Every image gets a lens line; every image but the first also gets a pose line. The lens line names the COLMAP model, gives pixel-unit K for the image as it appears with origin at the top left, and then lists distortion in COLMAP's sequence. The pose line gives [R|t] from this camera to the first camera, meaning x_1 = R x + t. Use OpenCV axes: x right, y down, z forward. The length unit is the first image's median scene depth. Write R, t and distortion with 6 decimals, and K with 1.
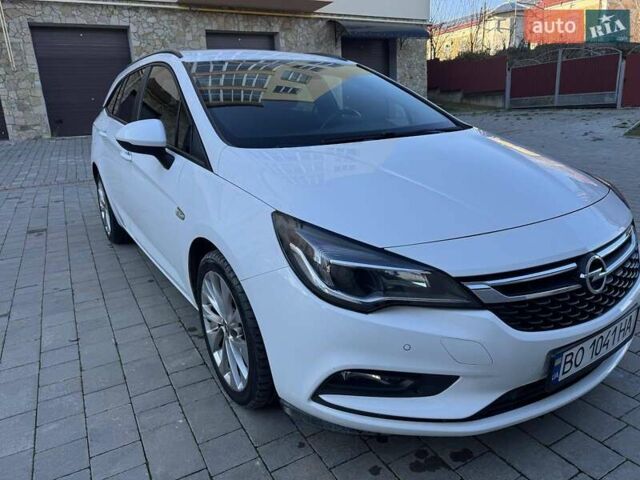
lens RADIAL K [[465.5, 0, 319.1], [0, 465.5, 214.9], [0, 0, 1]] dist [0.034054, -0.032813]
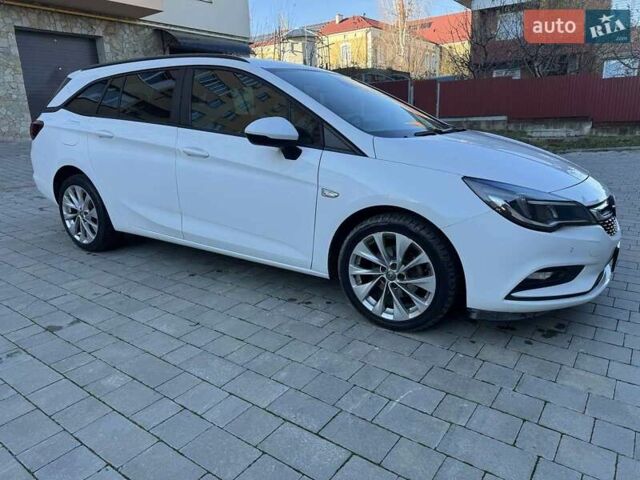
lens RADIAL K [[465.5, 0, 319.1], [0, 465.5, 214.9], [0, 0, 1]] dist [0.034054, -0.032813]
pose [[0.906153, -0.067119, 0.417590, -0.134217], [0.079033, 0.996808, -0.011281, 0.010709], [-0.415500, 0.043226, 0.908566, -0.015985]]
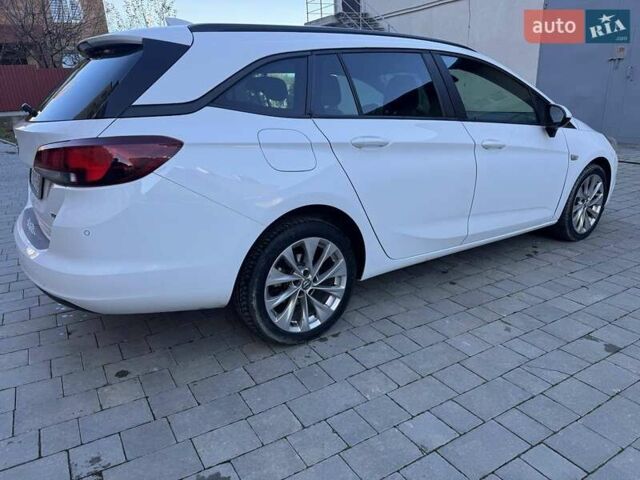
lens RADIAL K [[465.5, 0, 319.1], [0, 465.5, 214.9], [0, 0, 1]] dist [0.034054, -0.032813]
pose [[-0.045092, -0.214852, 0.975605, -0.315308], [0.263057, 0.939578, 0.219076, -0.068103], [-0.963726, 0.266518, 0.014151, 0.309308]]
